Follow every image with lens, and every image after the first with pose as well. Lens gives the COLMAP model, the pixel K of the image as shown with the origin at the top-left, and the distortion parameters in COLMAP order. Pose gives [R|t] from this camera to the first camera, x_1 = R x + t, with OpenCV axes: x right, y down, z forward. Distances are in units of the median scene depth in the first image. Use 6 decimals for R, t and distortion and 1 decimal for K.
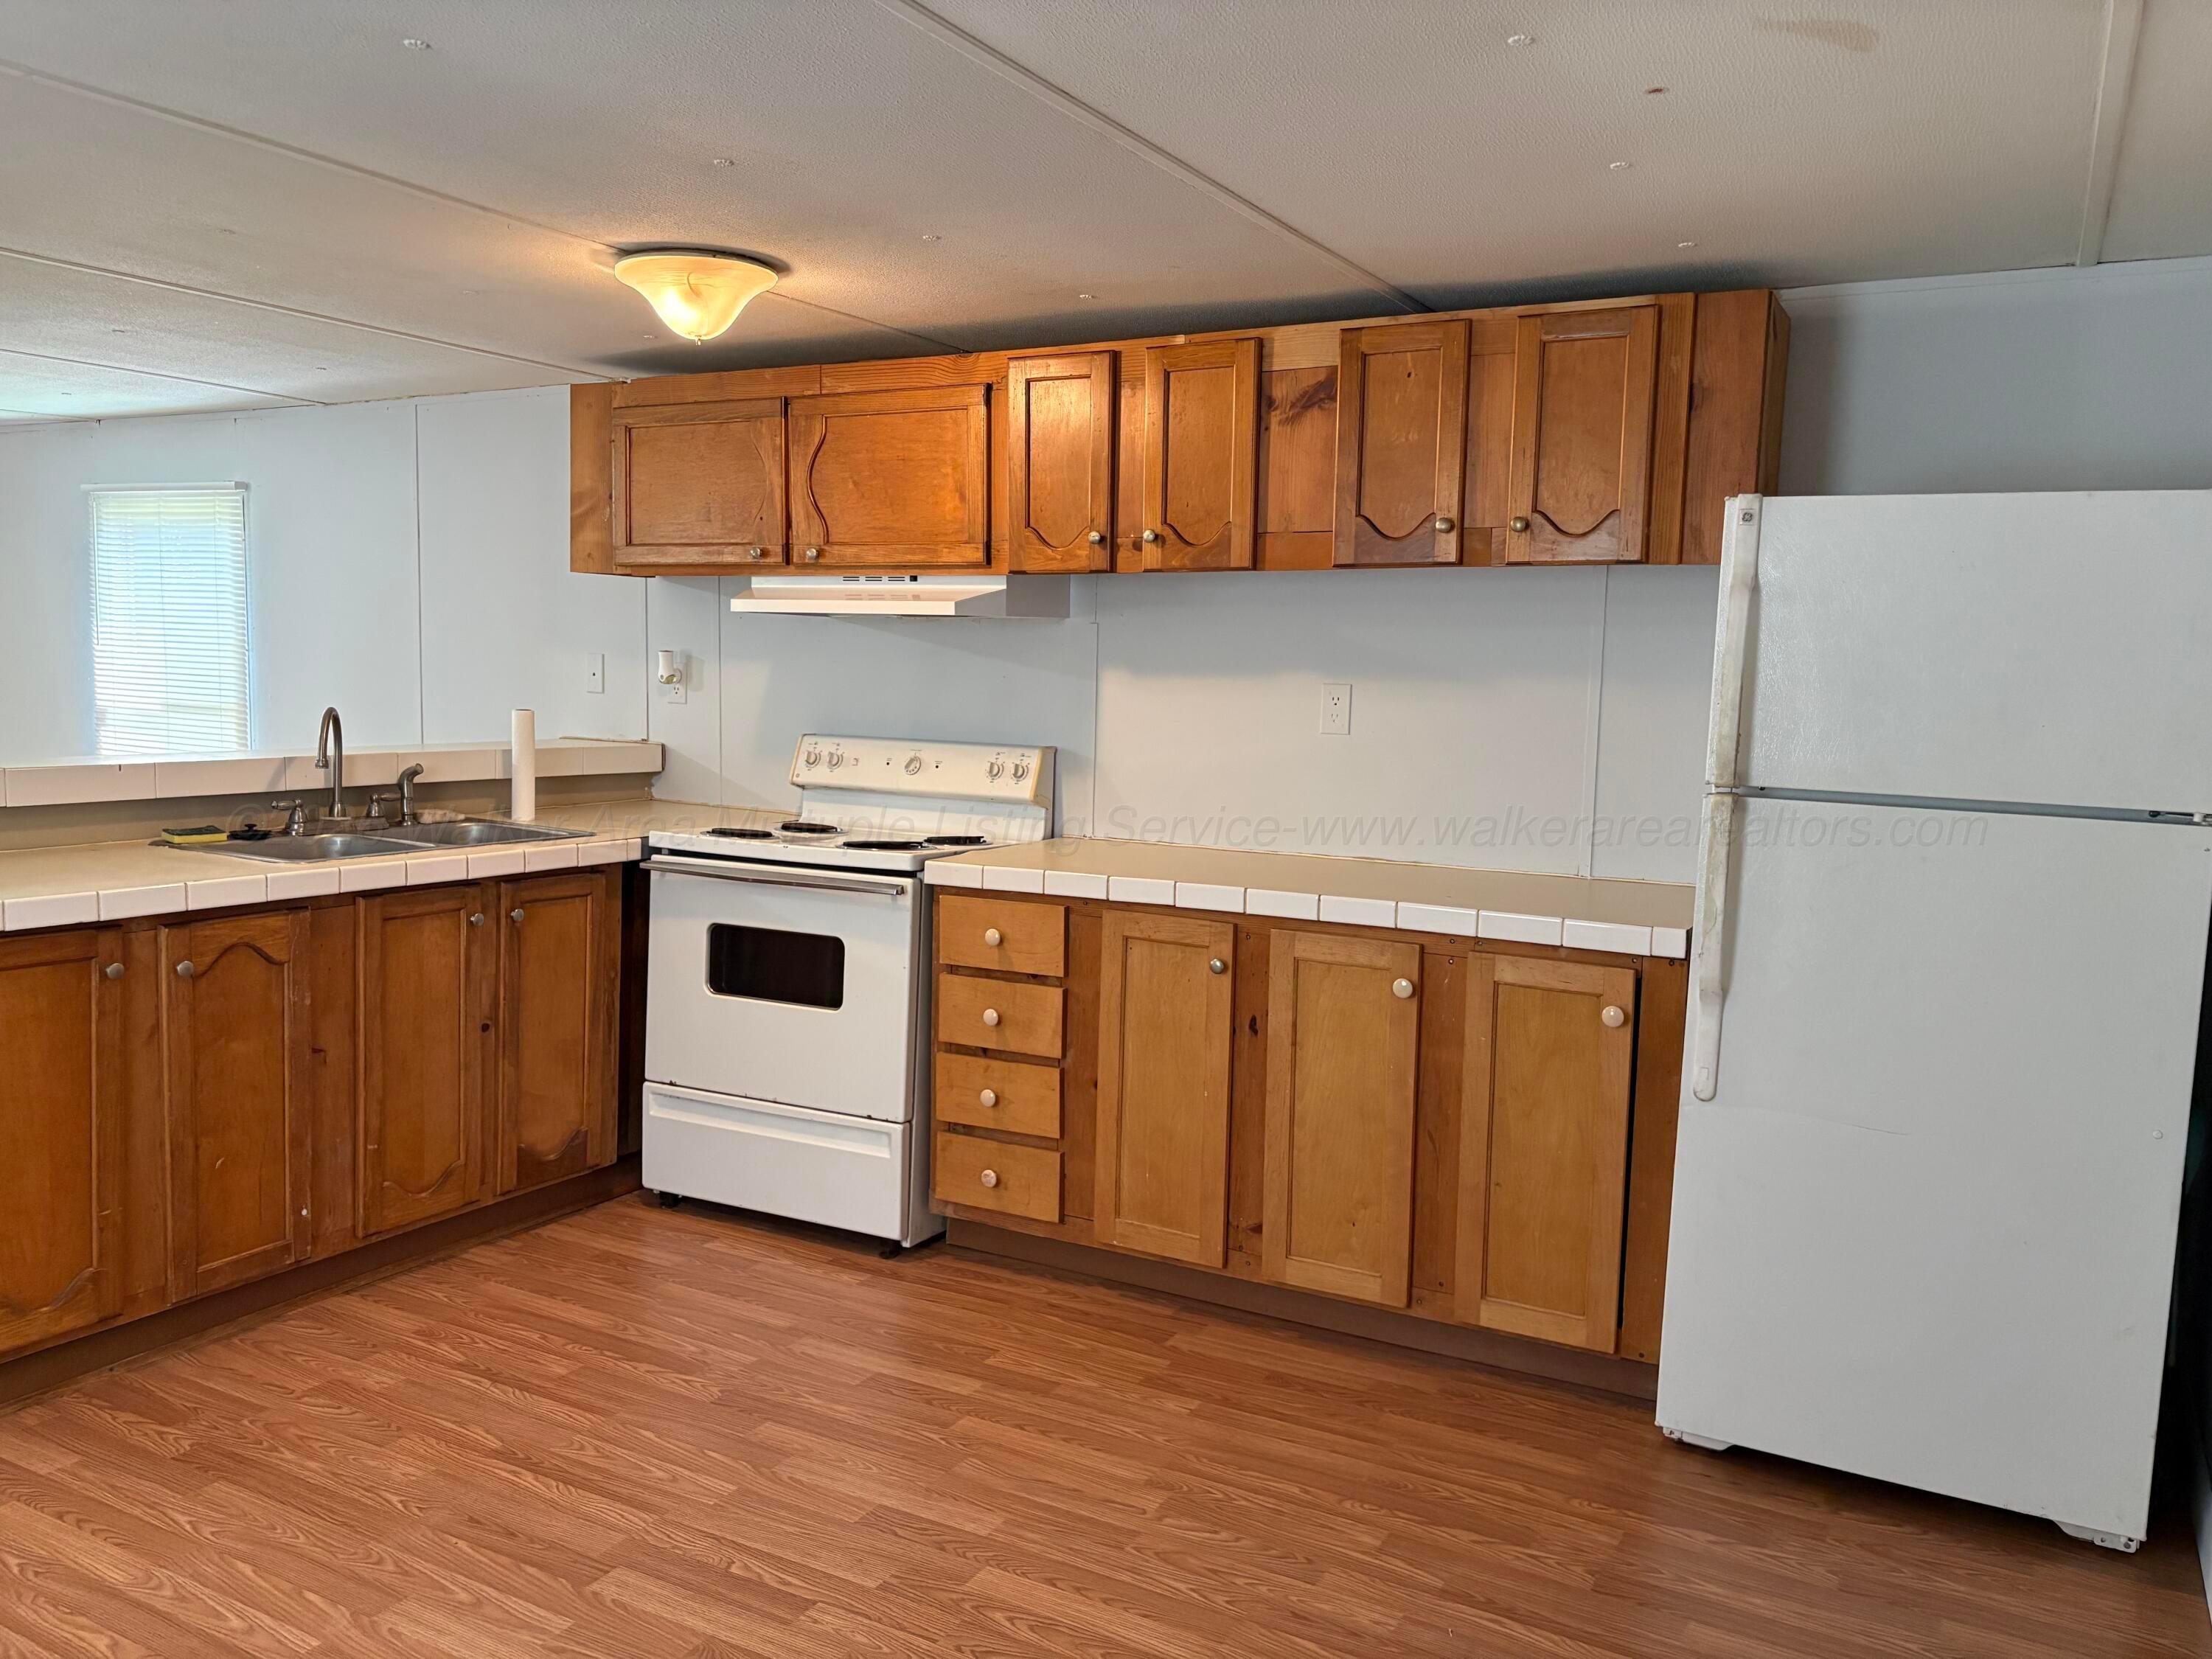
lens RADIAL K [[1697.6, 0, 1106.0], [0, 1697.6, 829.5], [0, 0, 1]] dist [0.019251, 0.003011]
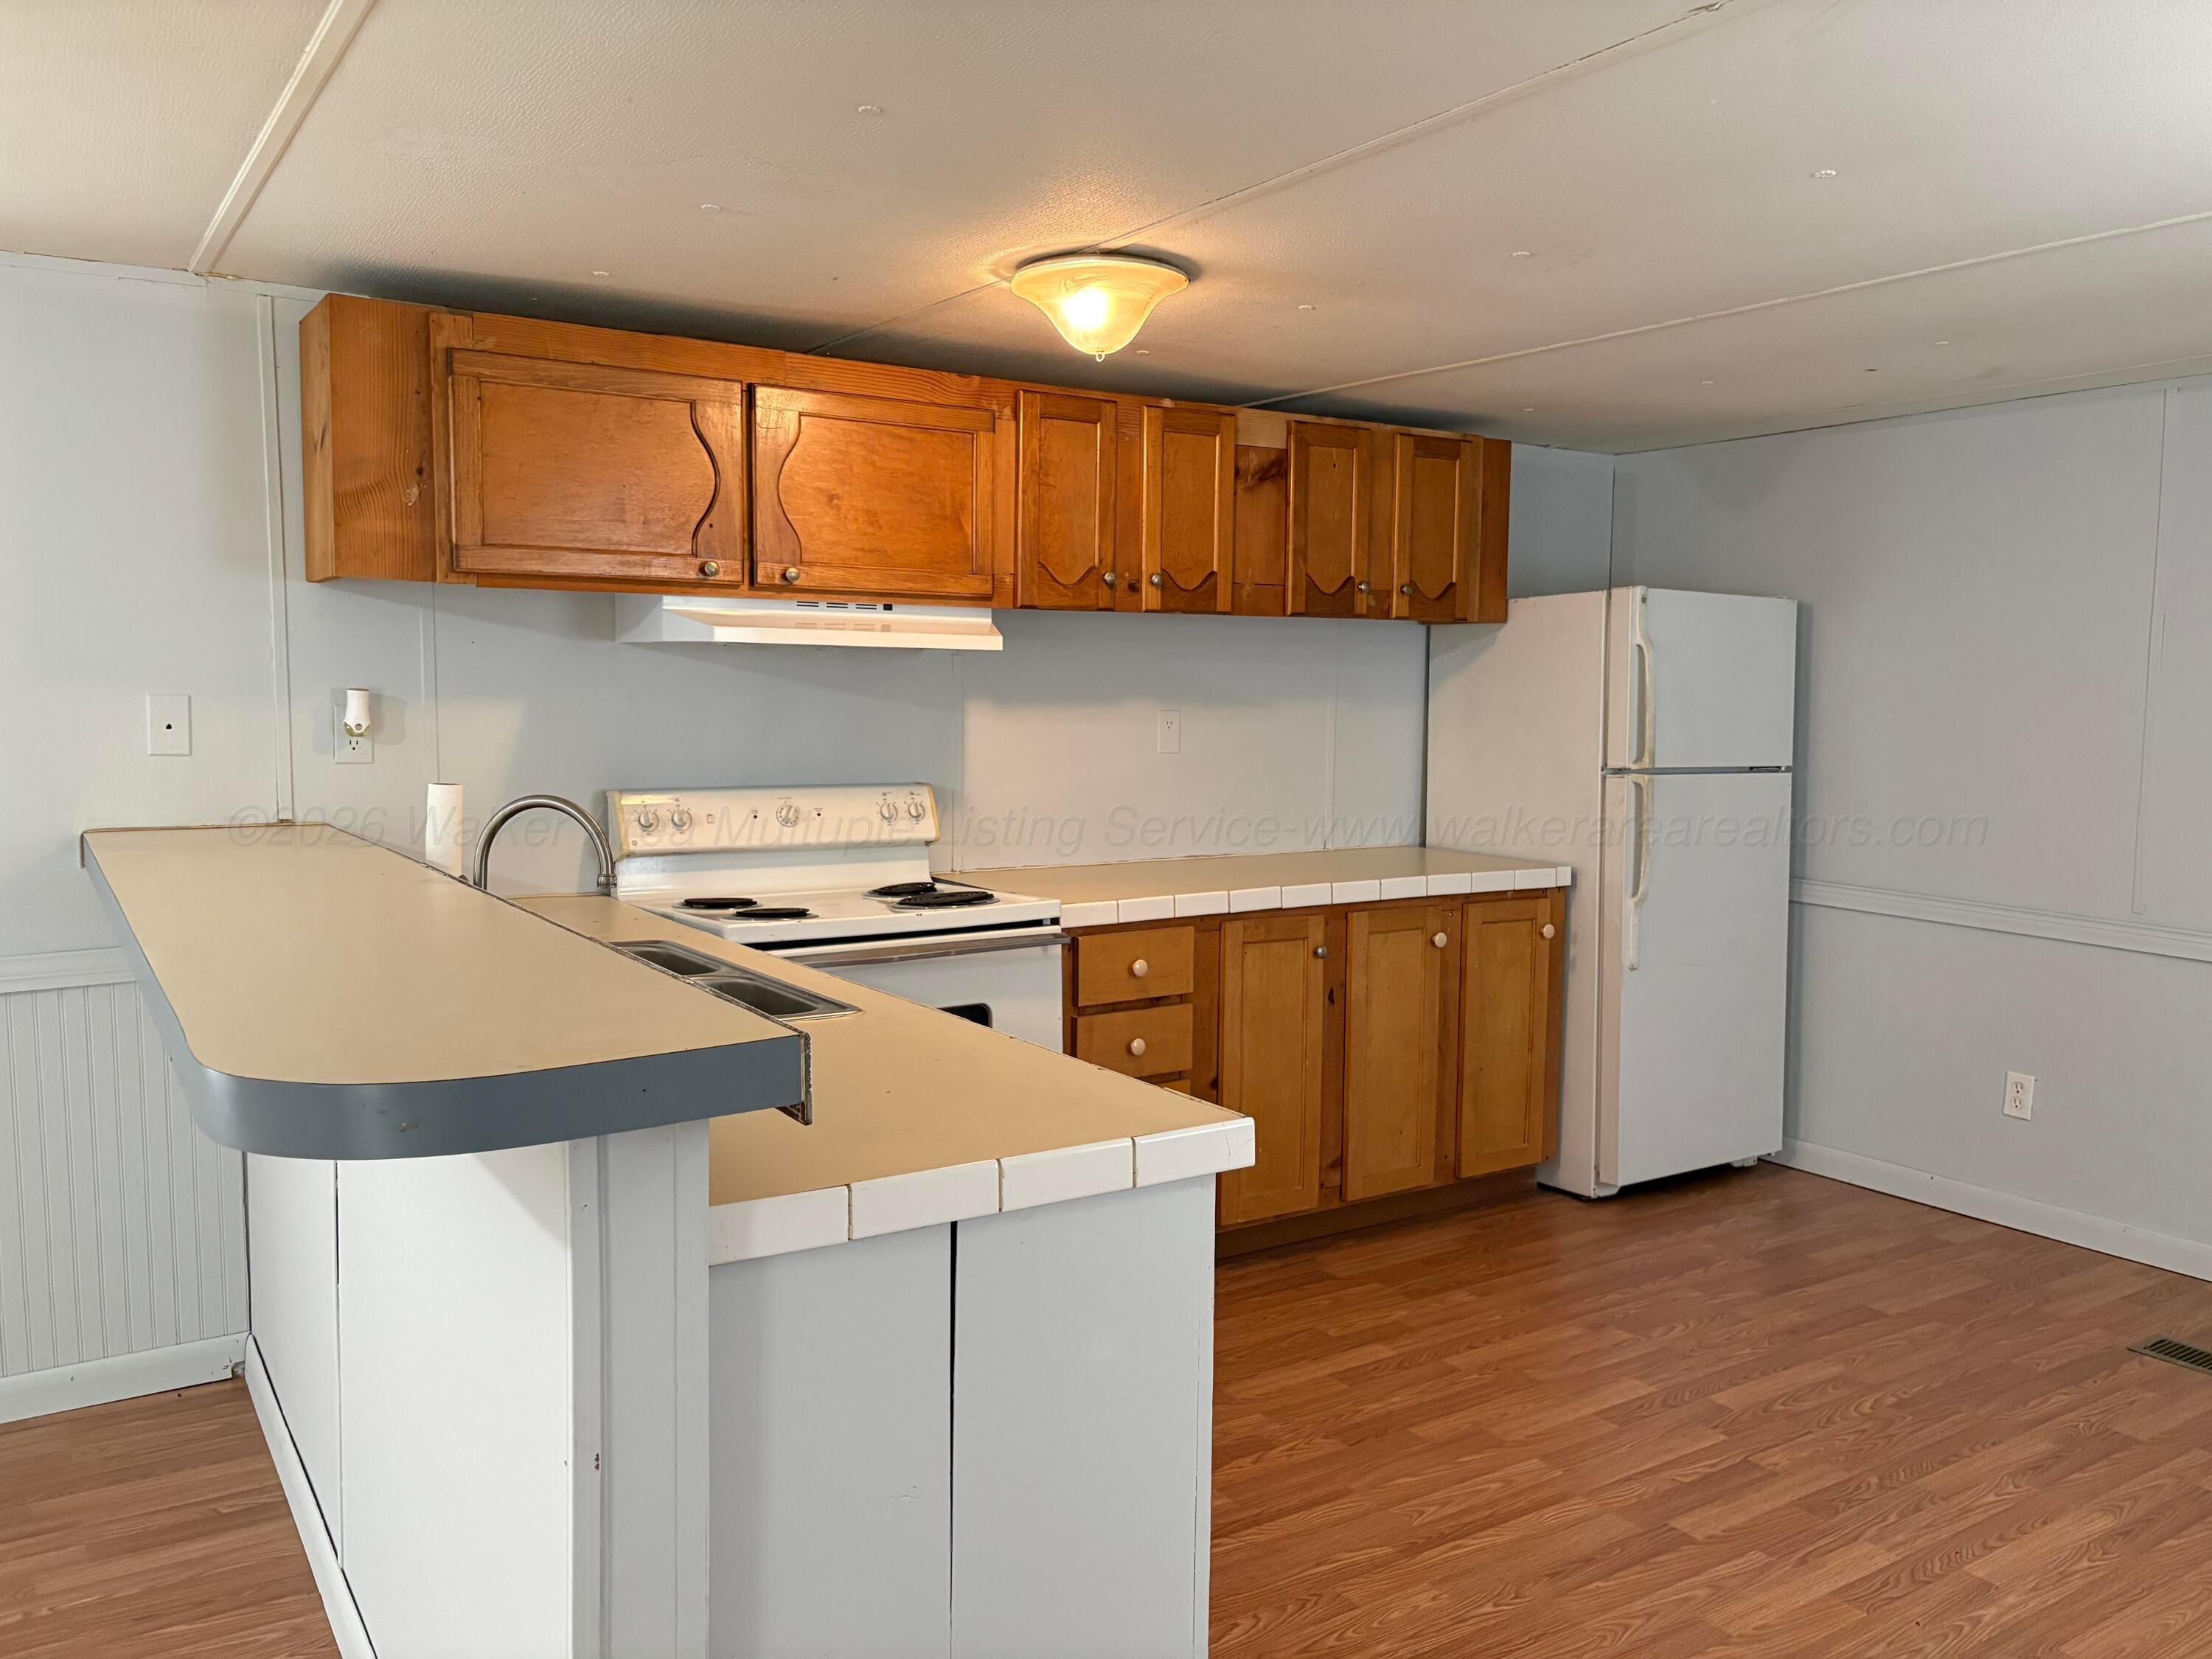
lens RADIAL K [[1672.0, 0, 1104.6], [0, 1672.0, 819.9], [0, 0, 1]] dist [0.012014, -0.003868]
pose [[0.467485, -0.086567, 0.879752, -0.997523], [0.089445, 0.994718, 0.050350, -0.081165], [-0.879464, 0.055151, 0.472759, 0.563144]]
